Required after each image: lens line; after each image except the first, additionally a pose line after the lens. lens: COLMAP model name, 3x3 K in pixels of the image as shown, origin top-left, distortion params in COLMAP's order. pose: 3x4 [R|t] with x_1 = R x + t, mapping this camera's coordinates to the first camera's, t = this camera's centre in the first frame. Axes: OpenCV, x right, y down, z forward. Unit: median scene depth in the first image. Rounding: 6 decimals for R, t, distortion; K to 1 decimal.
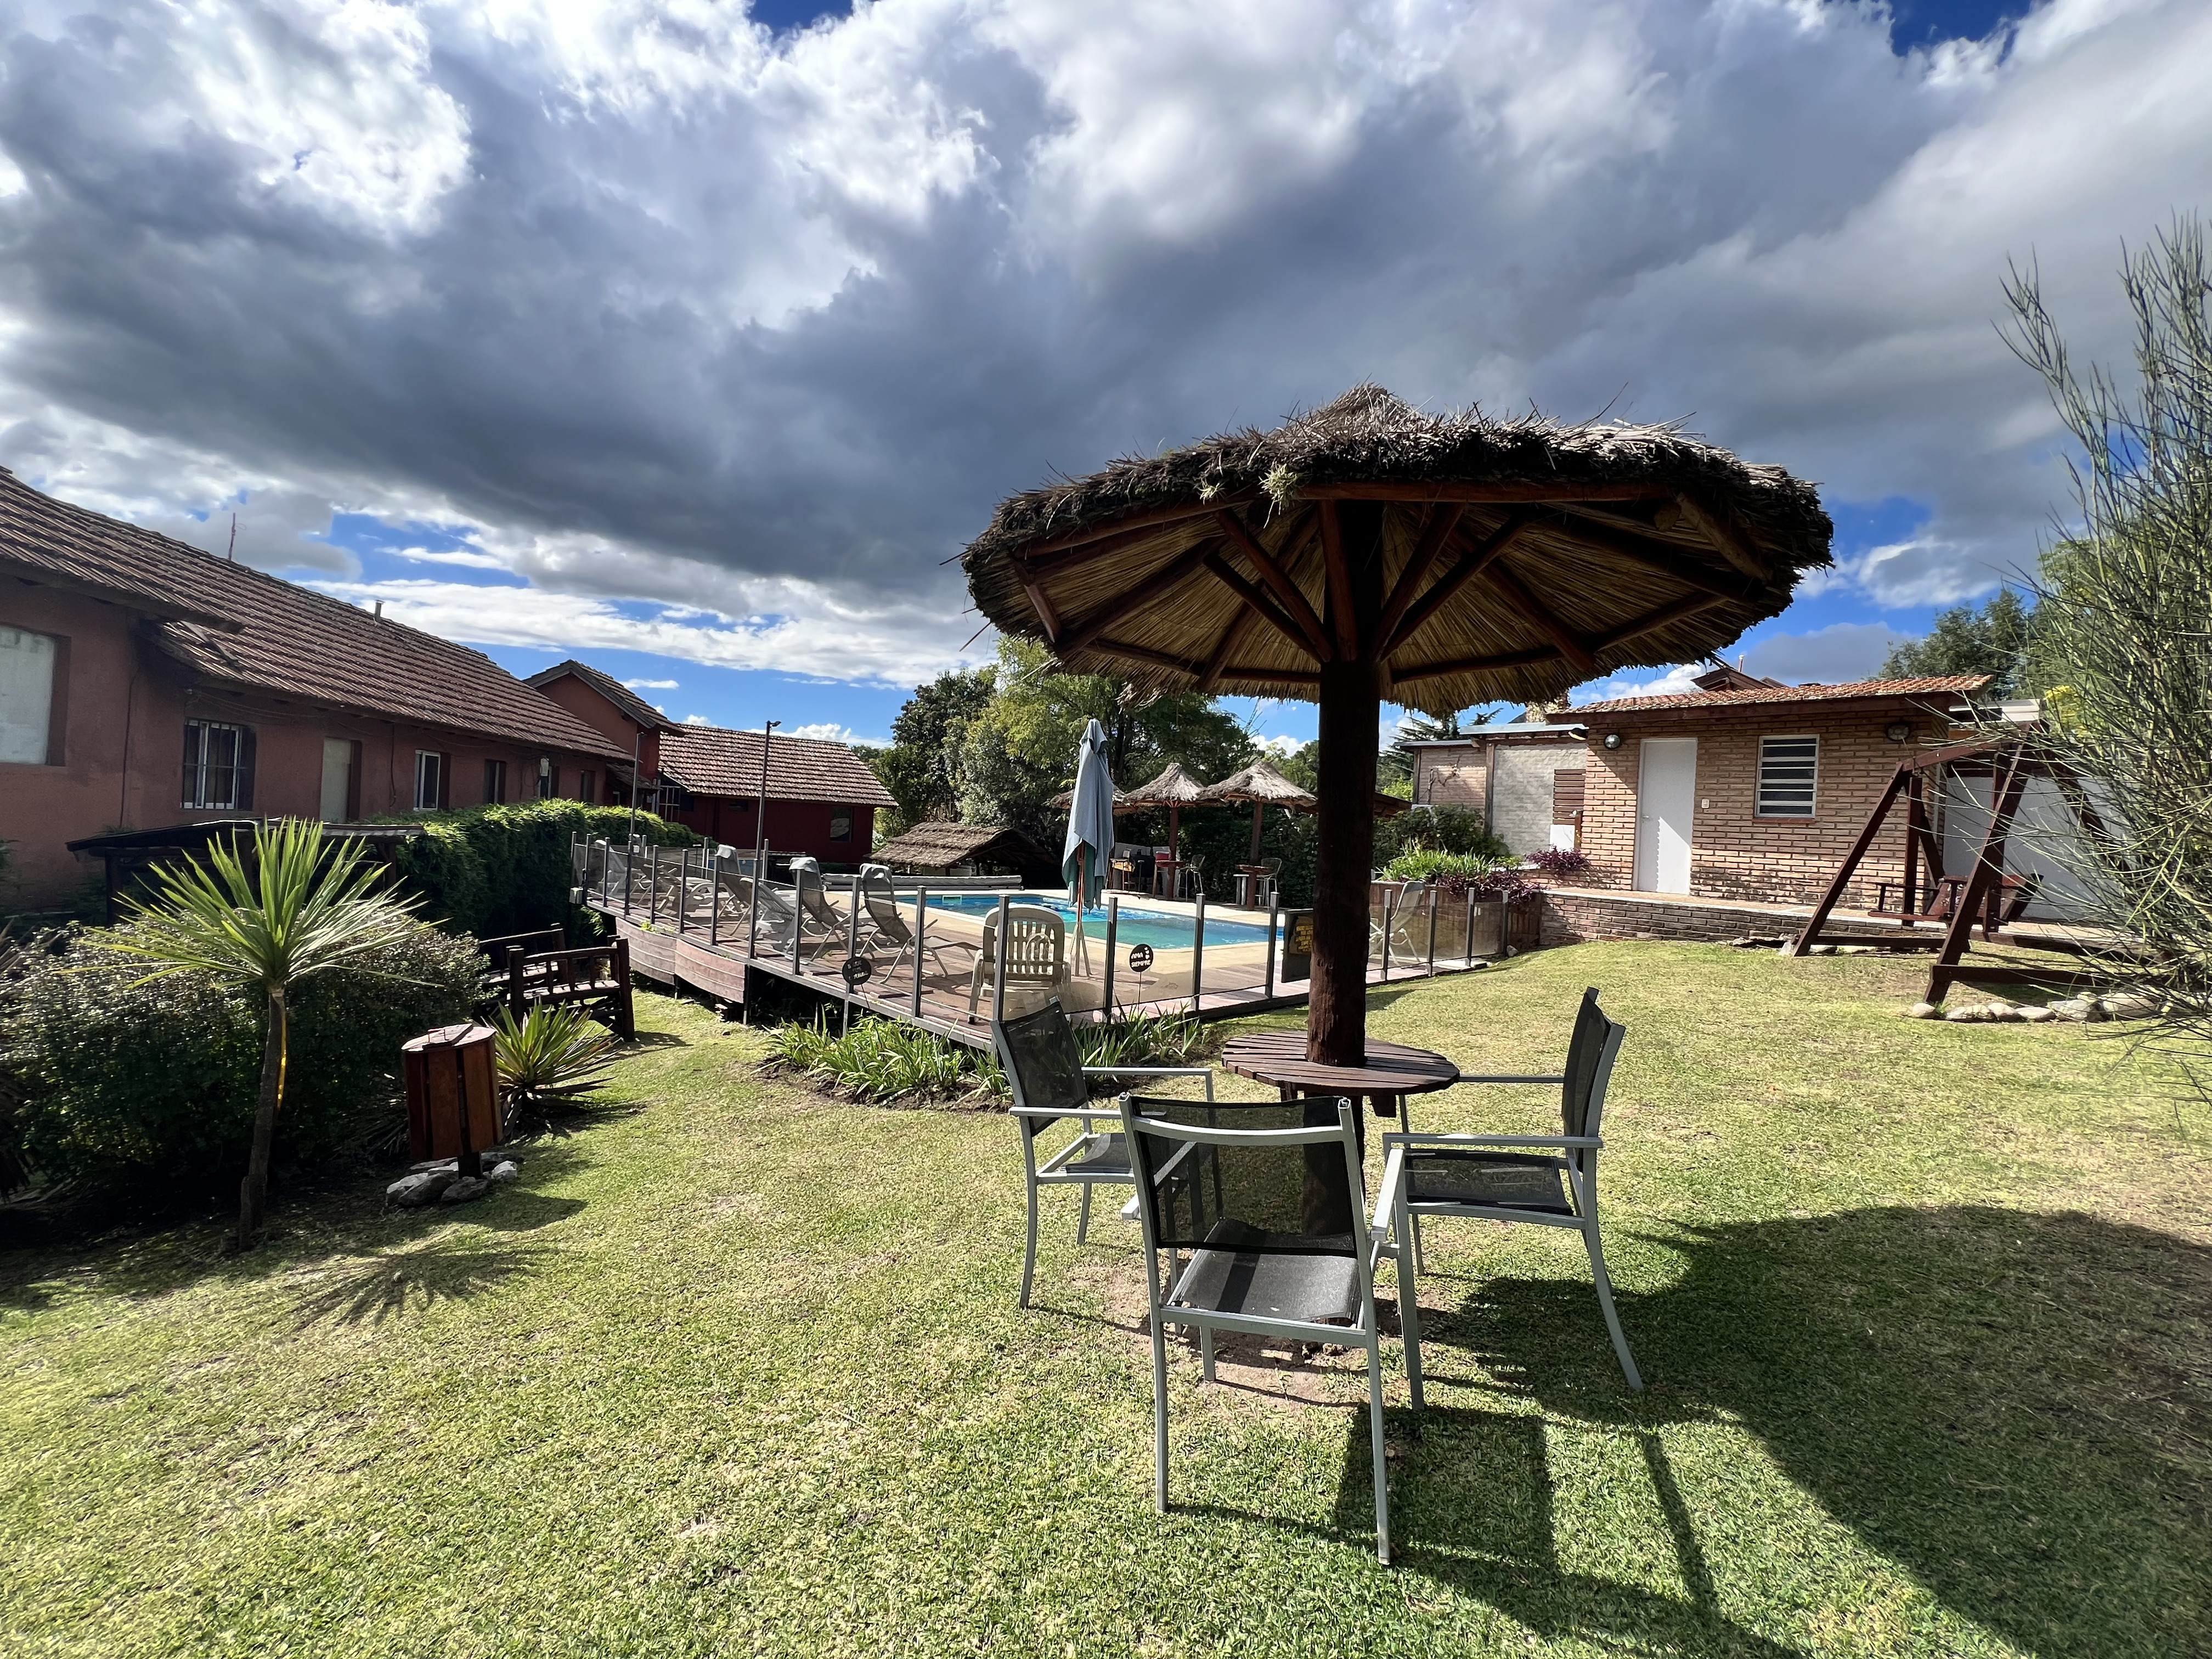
lens RADIAL K [[883.6, 0, 1108.1], [0, 883.6, 836.0], [0, 0, 1]] dist [-0.001558, 0.000076]
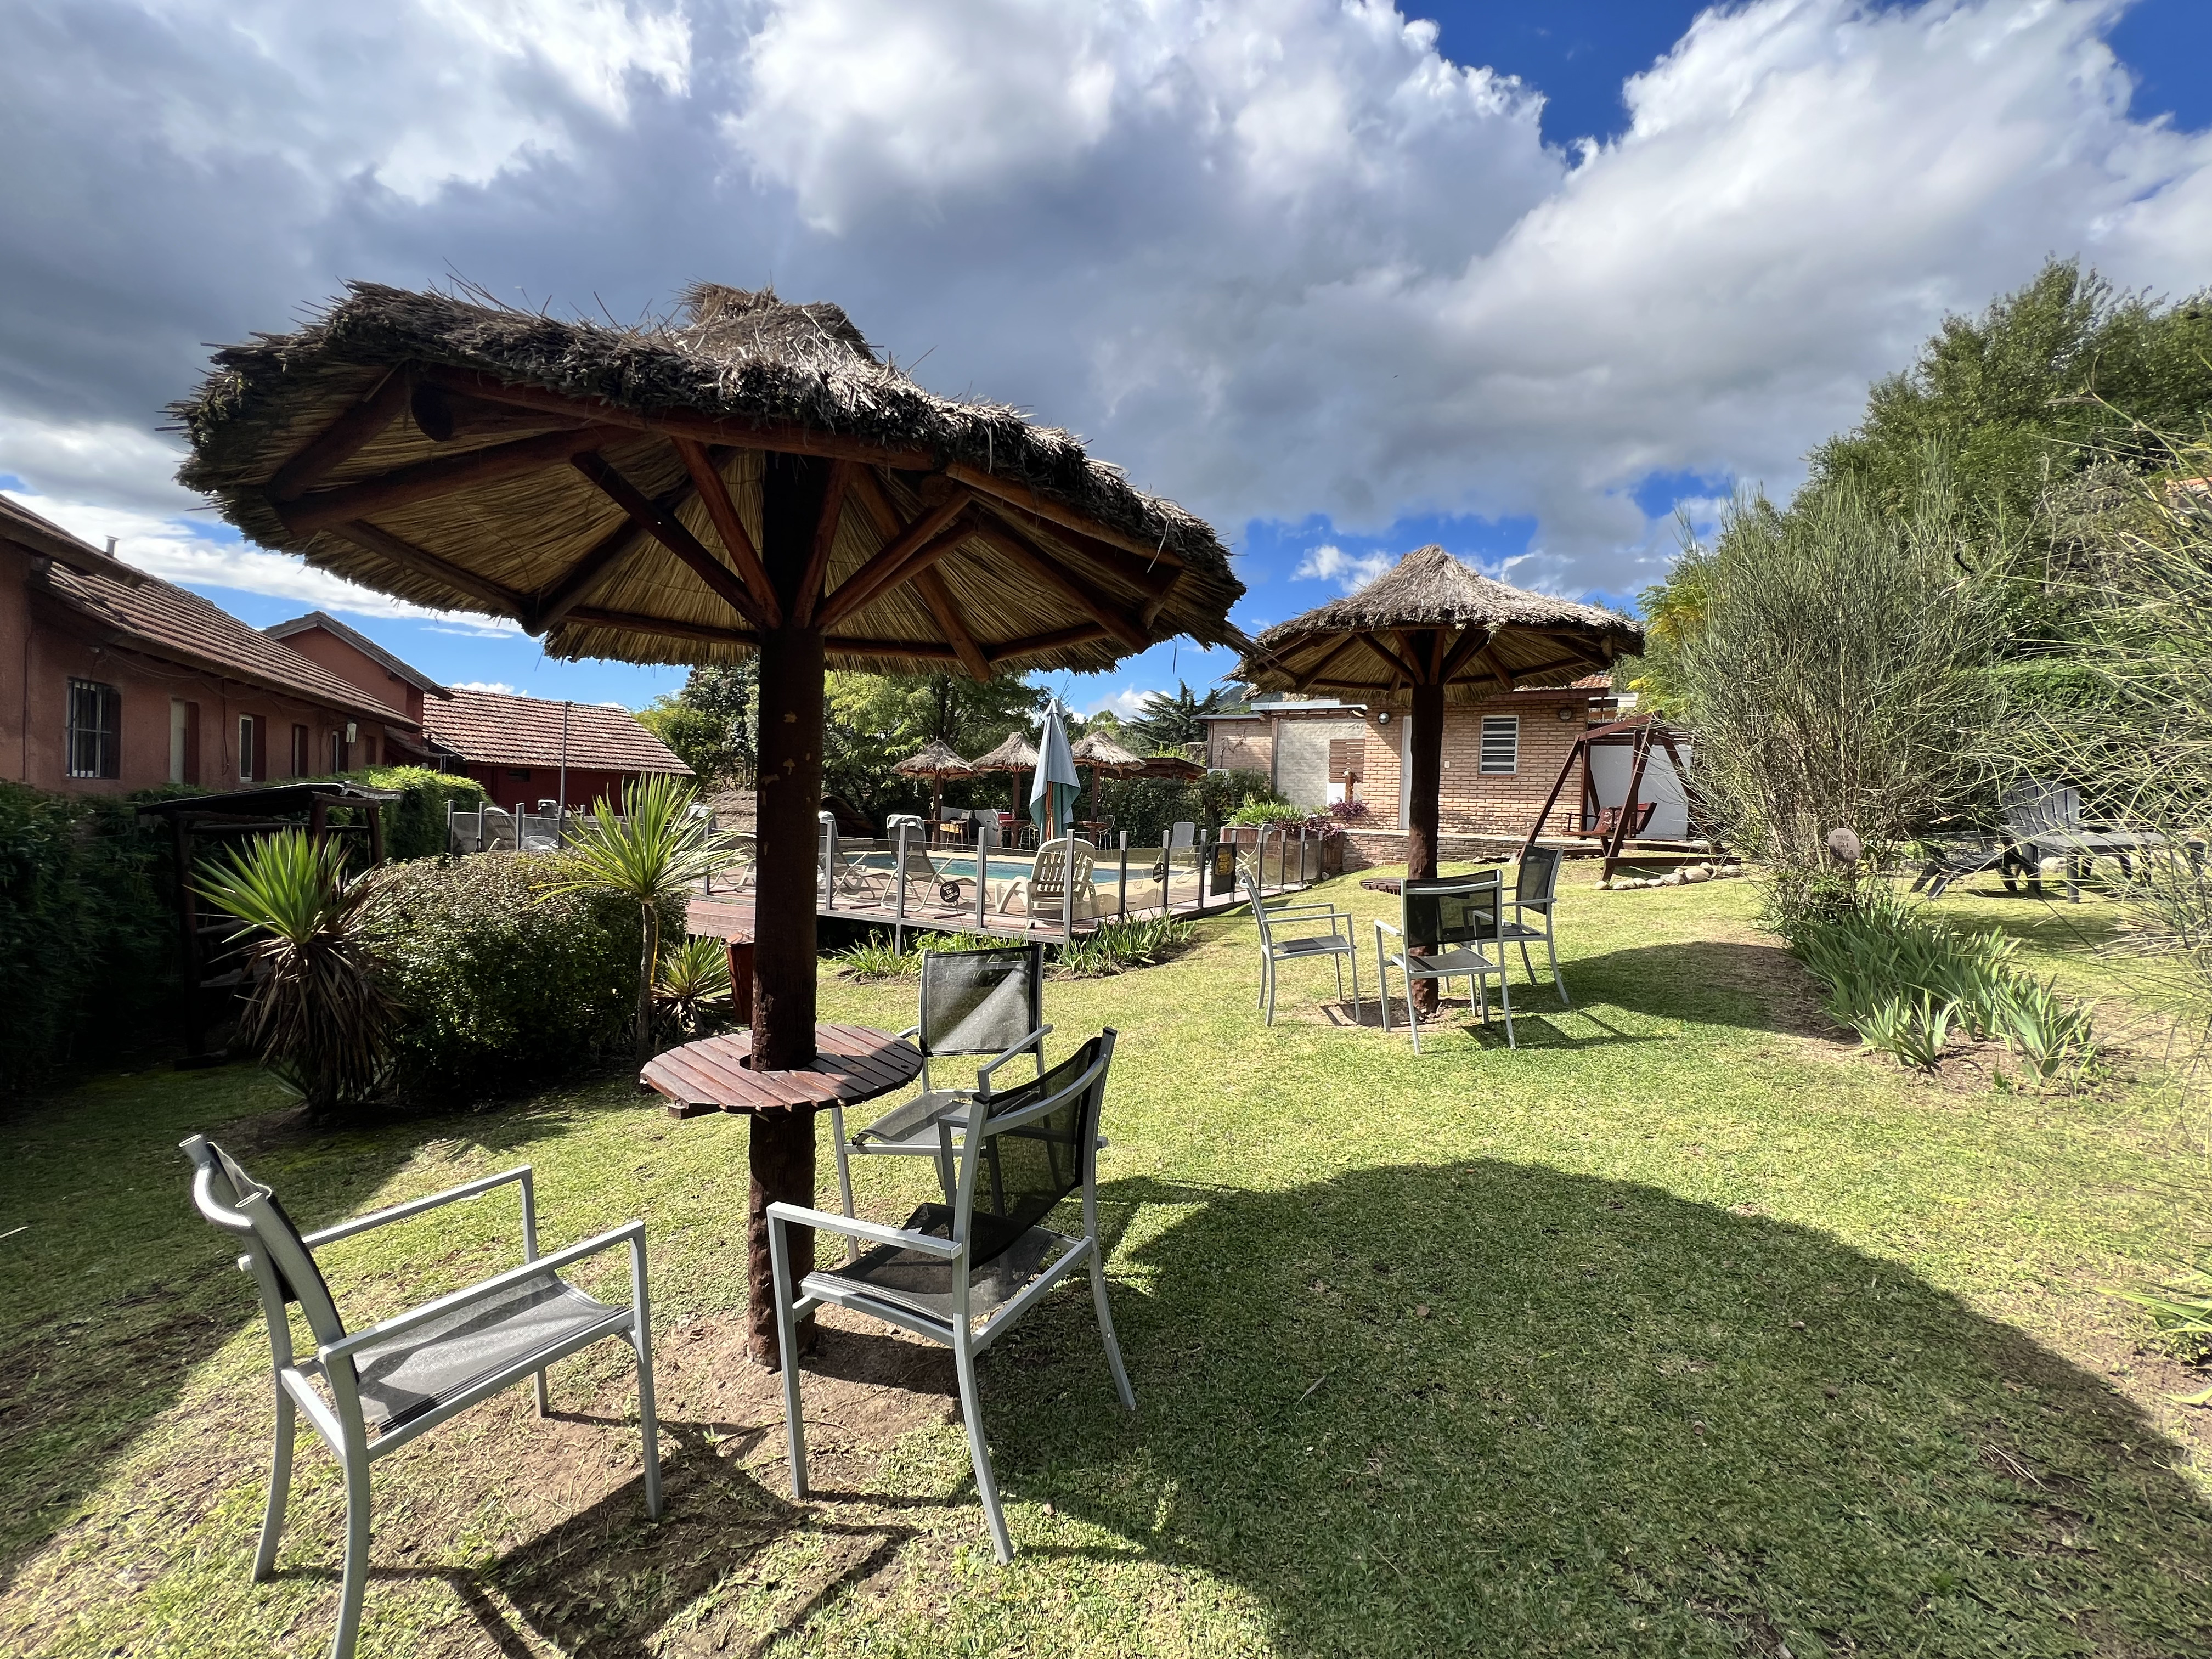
lens RADIAL K [[883.6, 0, 1107.9], [0, 883.6, 832.1], [0, 0, 1]] dist [-0.001558, 0.000076]
pose [[0.956314, -0.026838, 0.291106, -0.146550], [0.017908, 0.999285, 0.033298, 0.008374], [-0.291791, -0.026630, 0.956111, -0.103800]]
